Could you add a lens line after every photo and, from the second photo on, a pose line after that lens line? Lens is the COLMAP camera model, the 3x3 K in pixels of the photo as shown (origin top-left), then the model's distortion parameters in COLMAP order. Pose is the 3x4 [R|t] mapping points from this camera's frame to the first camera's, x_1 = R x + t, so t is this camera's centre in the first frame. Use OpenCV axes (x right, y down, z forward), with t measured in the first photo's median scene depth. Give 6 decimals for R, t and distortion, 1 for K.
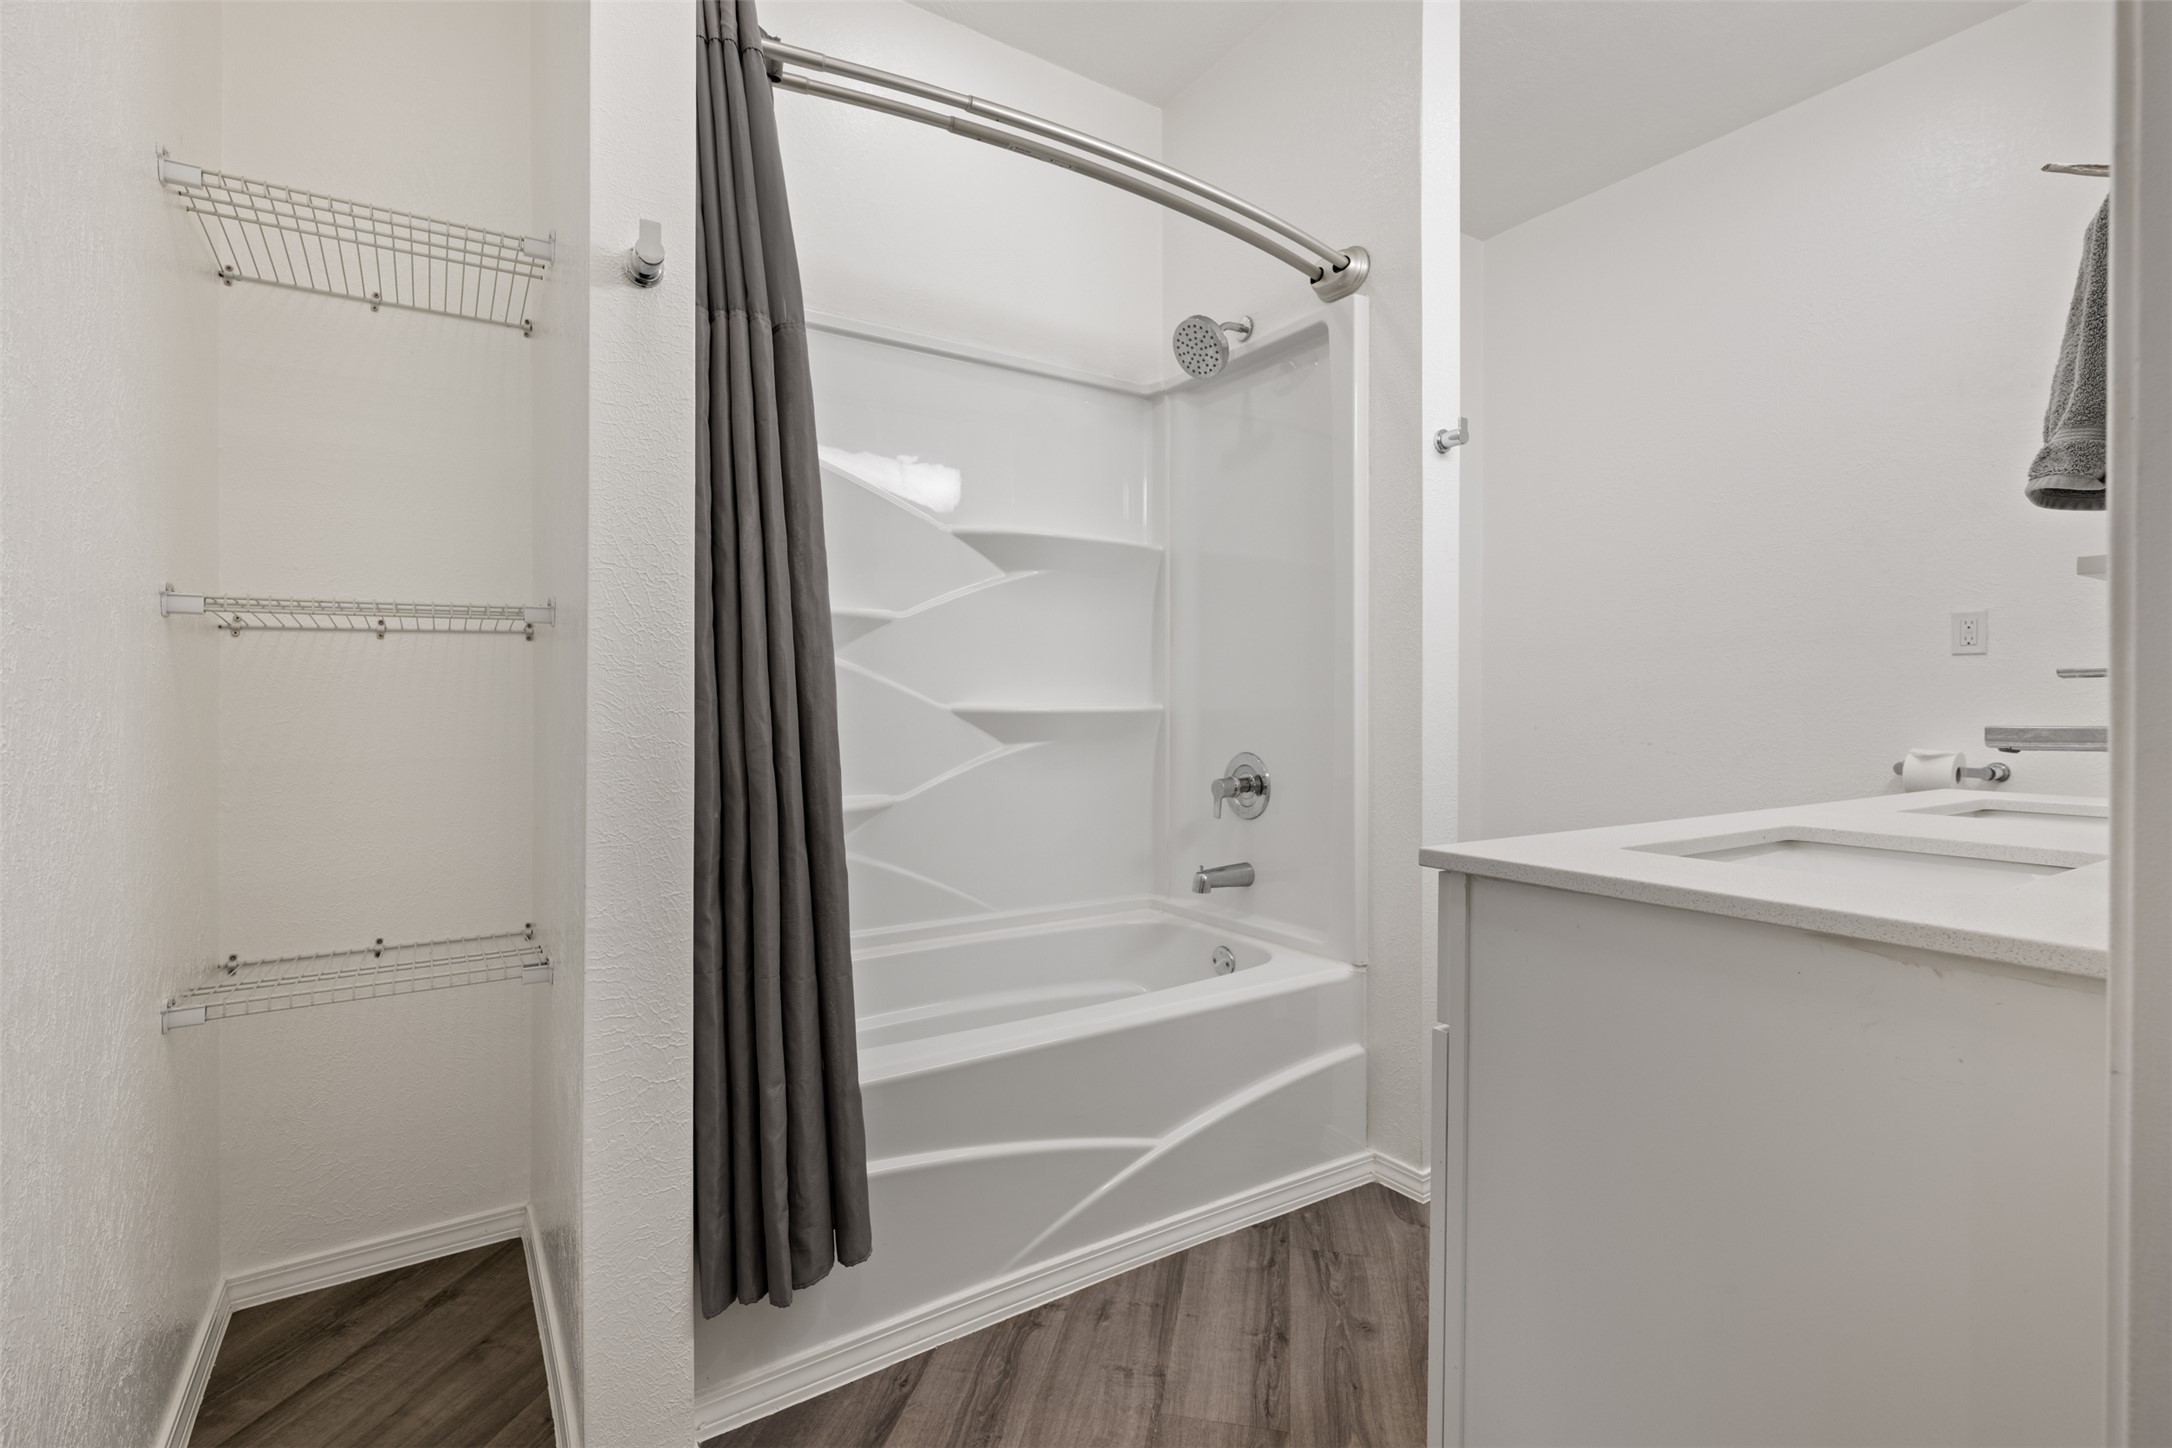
lens RADIAL K [[956.4, 0, 1084.4], [0, 956.4, 721.3], [0, 0, 1]] dist [-0.001858, -0.000219]
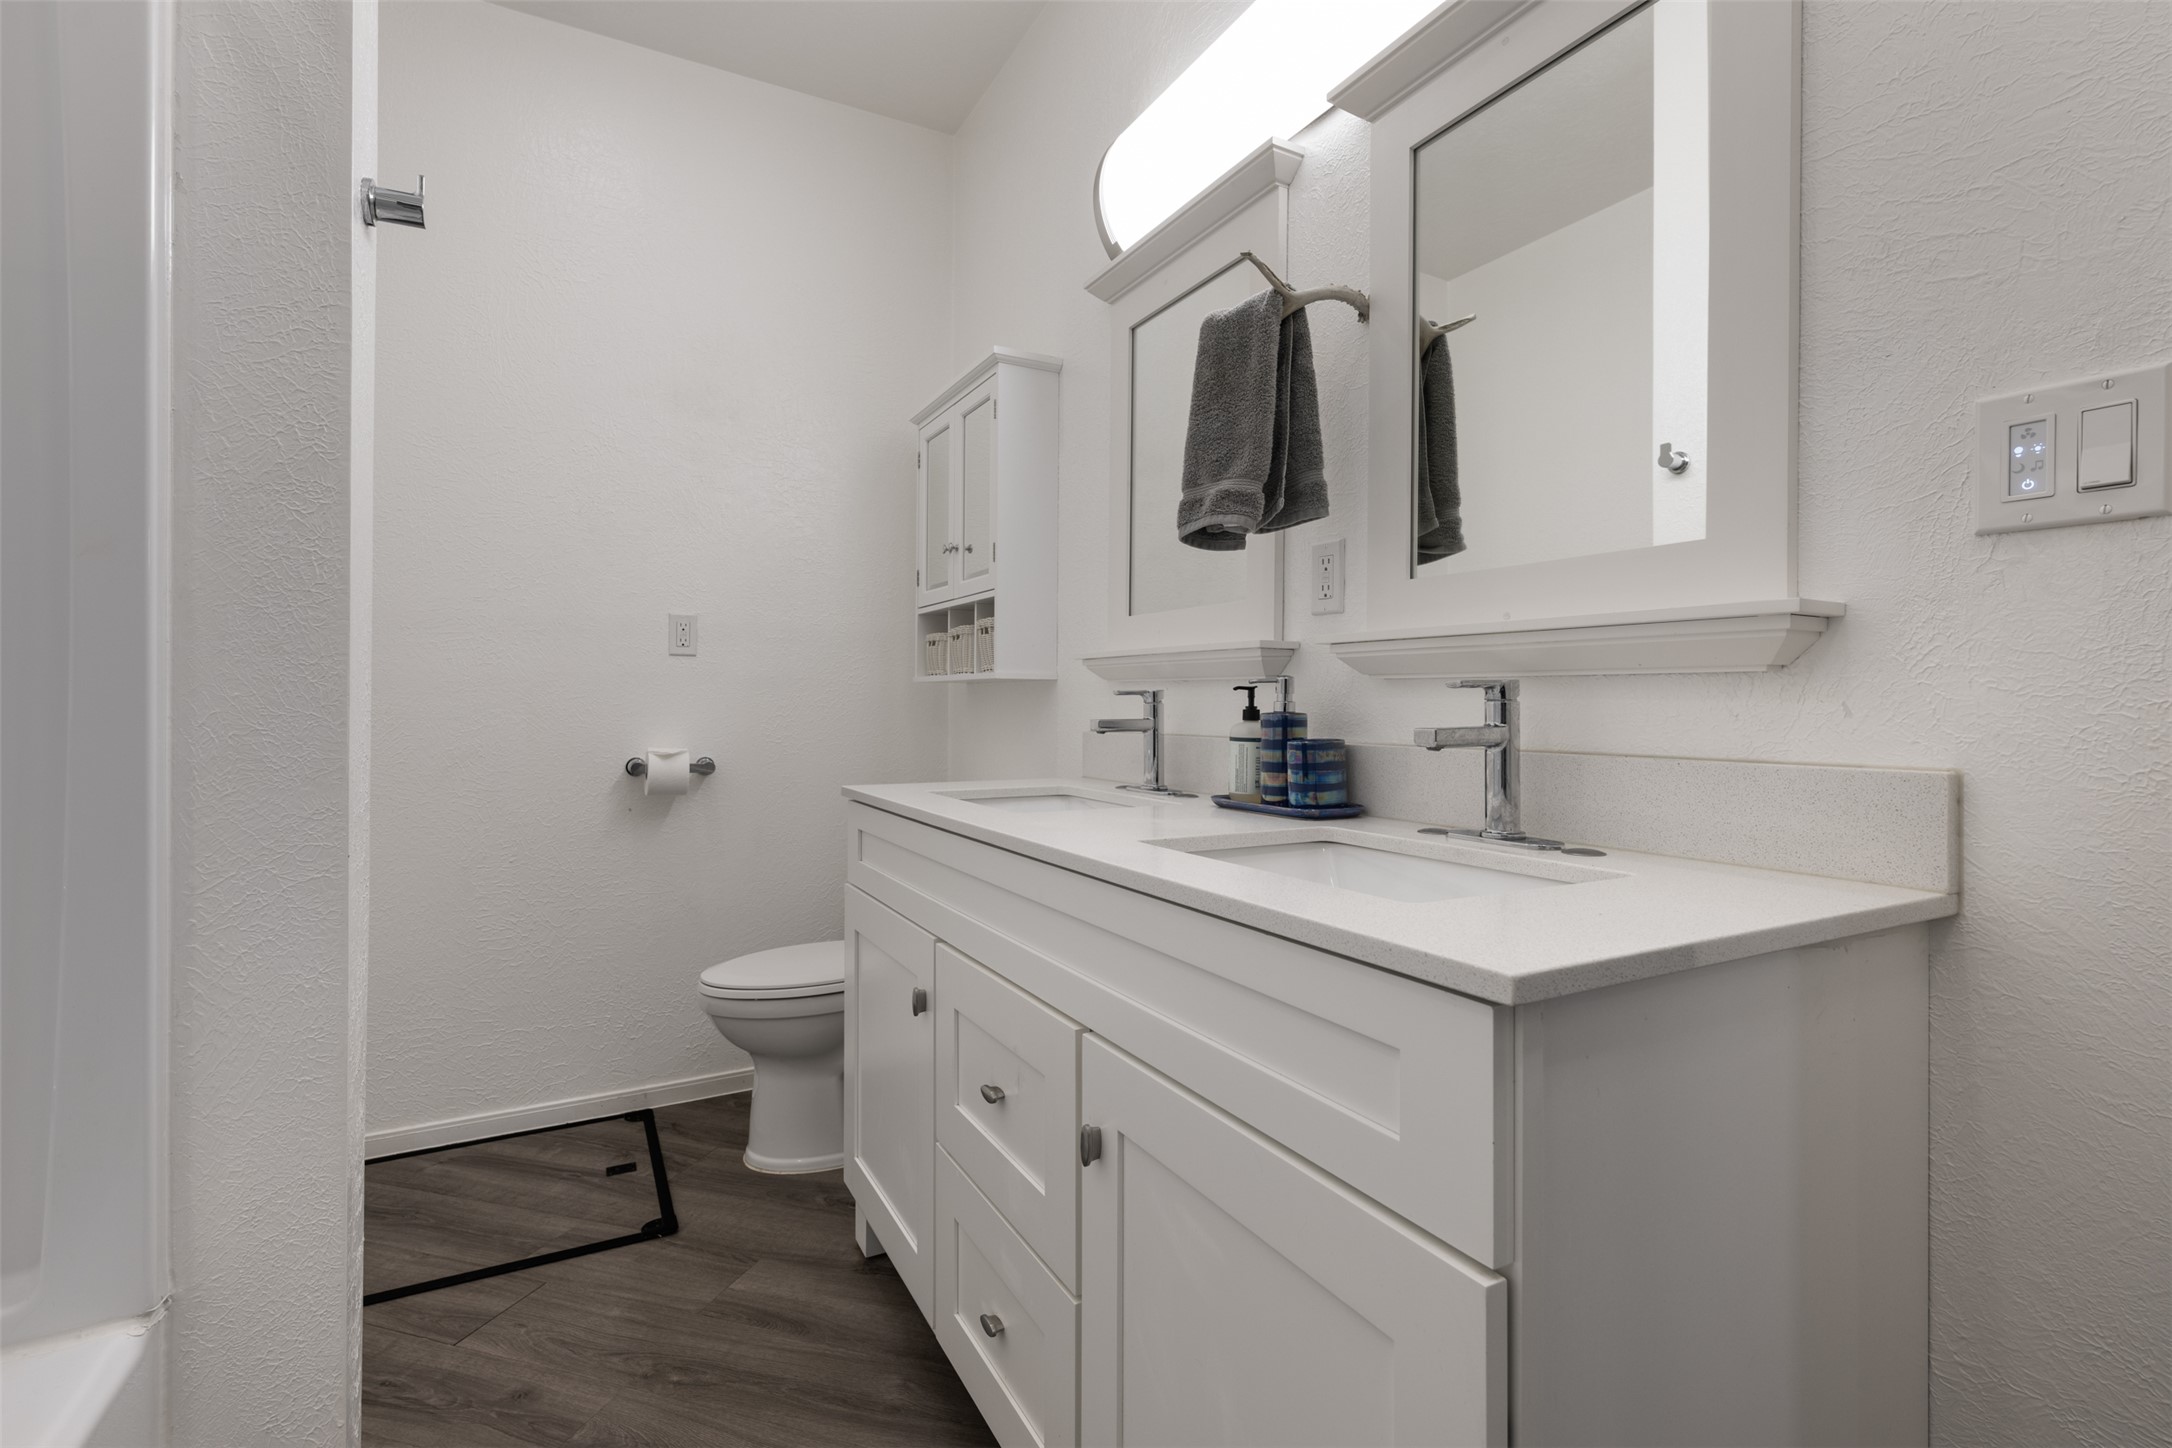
lens RADIAL K [[981.5, 0, 1086.2], [0, 981.5, 702.0], [0, 0, 1]] dist [0.000196, 0.000496]
pose [[0.109676, -0.000016, 0.993967, -0.091833], [0.015068, 0.999885, -0.001646, -0.010838], [-0.993853, 0.015157, 0.109664, 0.446898]]
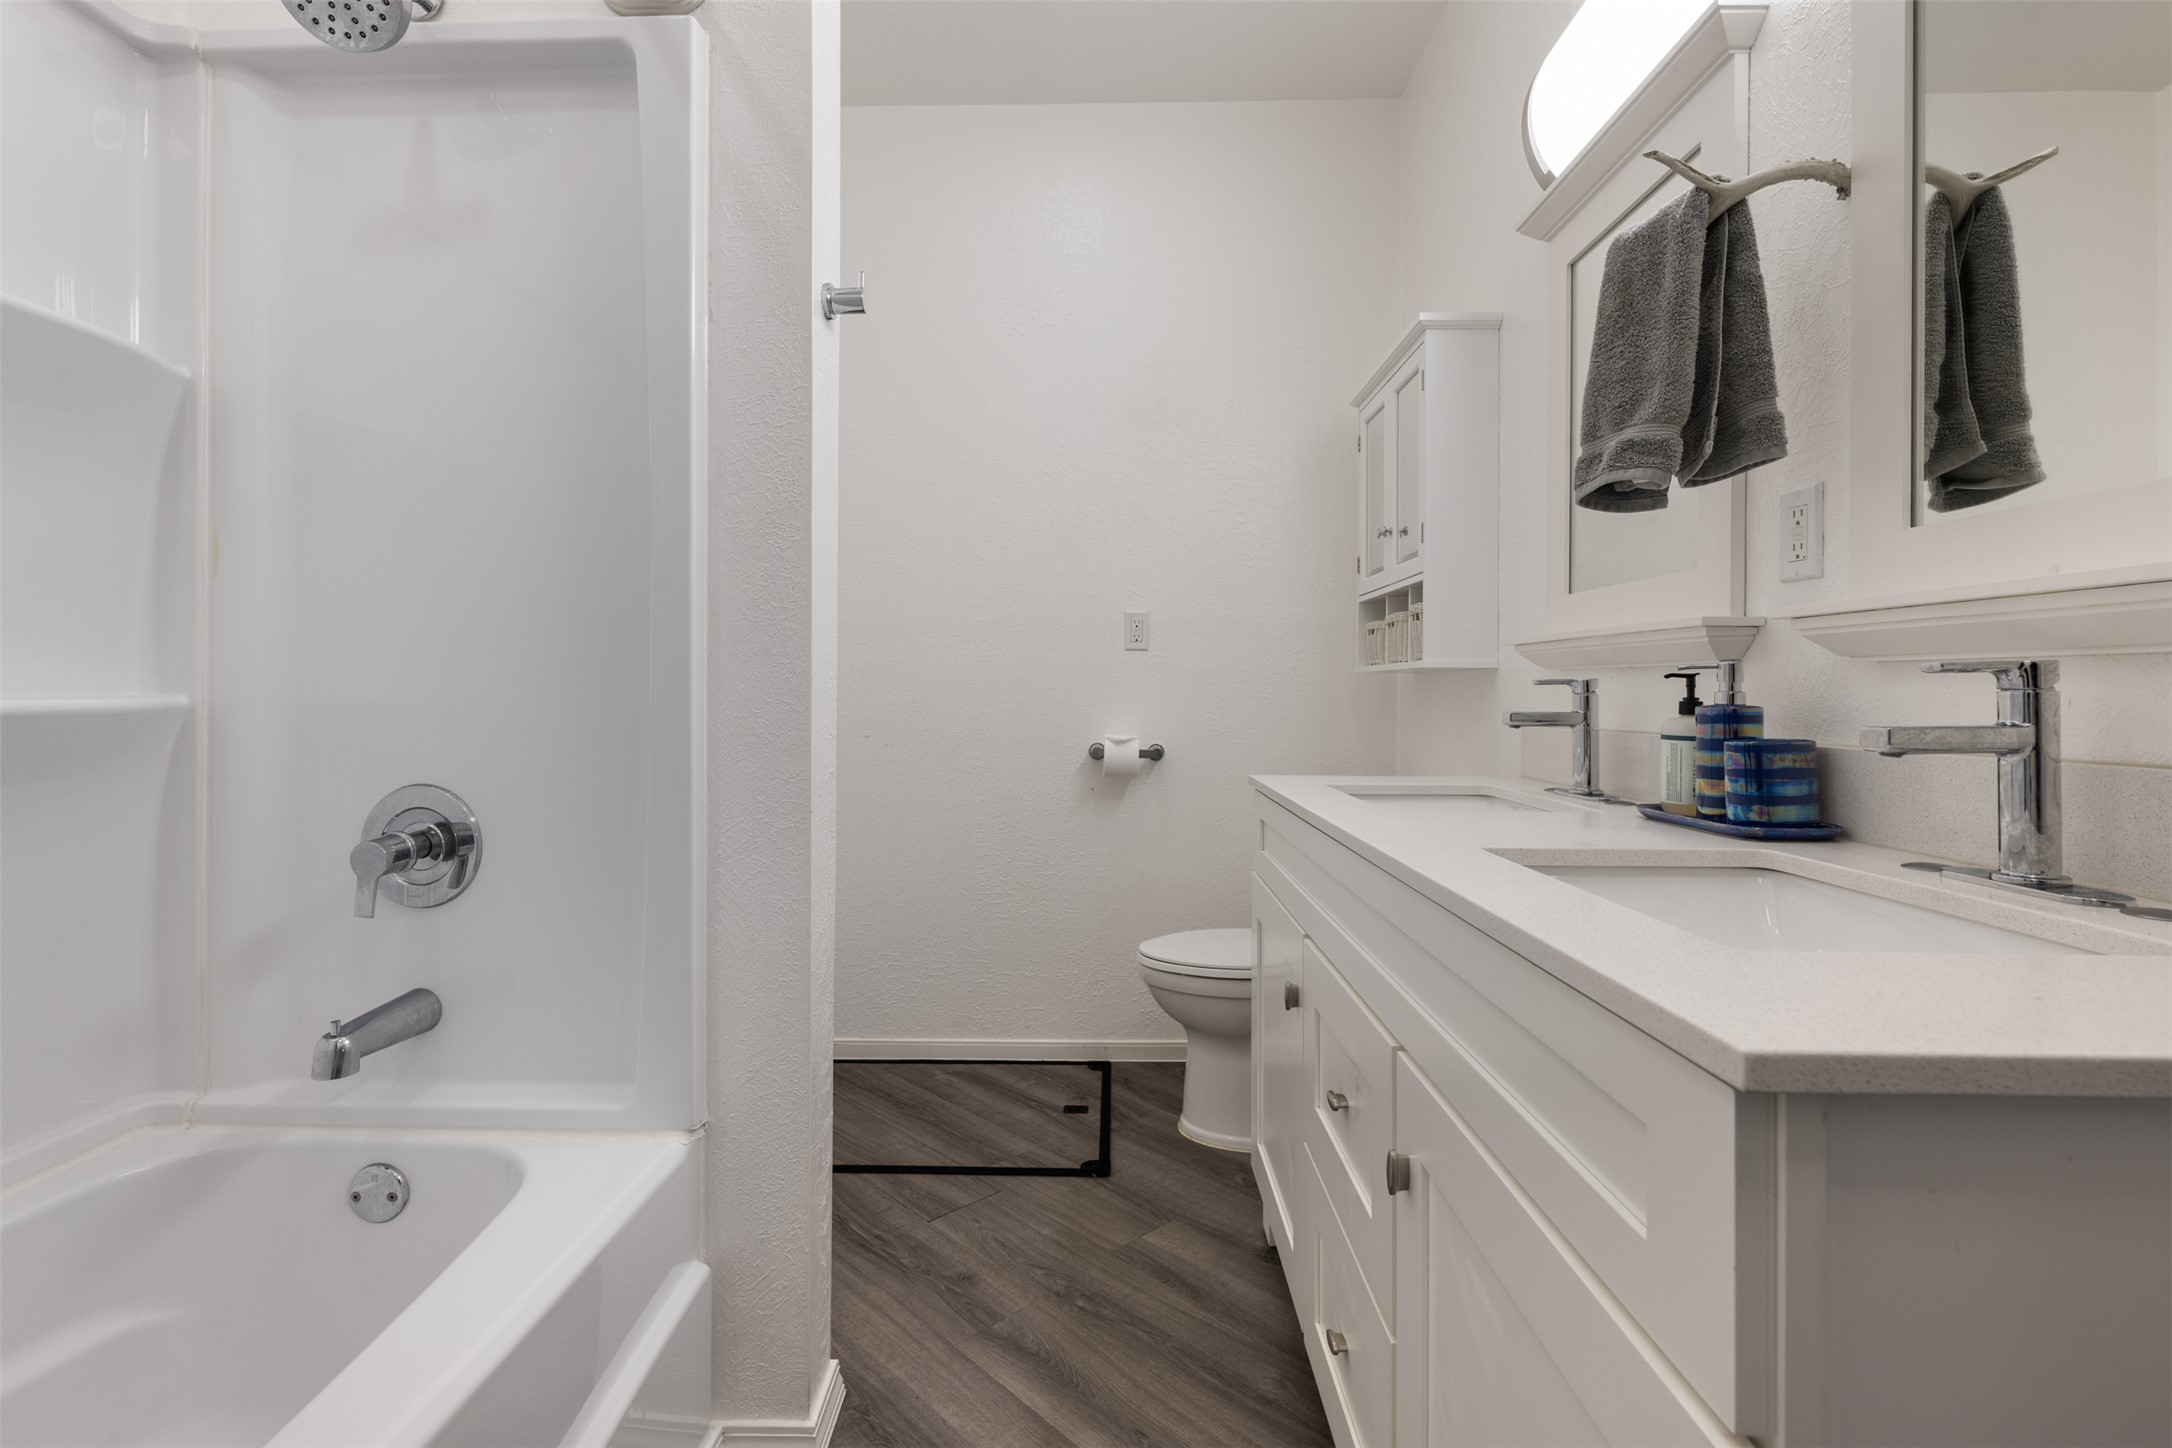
lens RADIAL K [[988.1, 0, 1083.7], [0, 988.1, 690.3], [0, 0, 1]] dist [-0.000516, 0.000291]
pose [[0.584291, 0.002483, 0.811540, -0.063996], [0.012019, 0.999859, -0.011712, -0.009129], [-0.811455, 0.016597, 0.584179, 0.367250]]
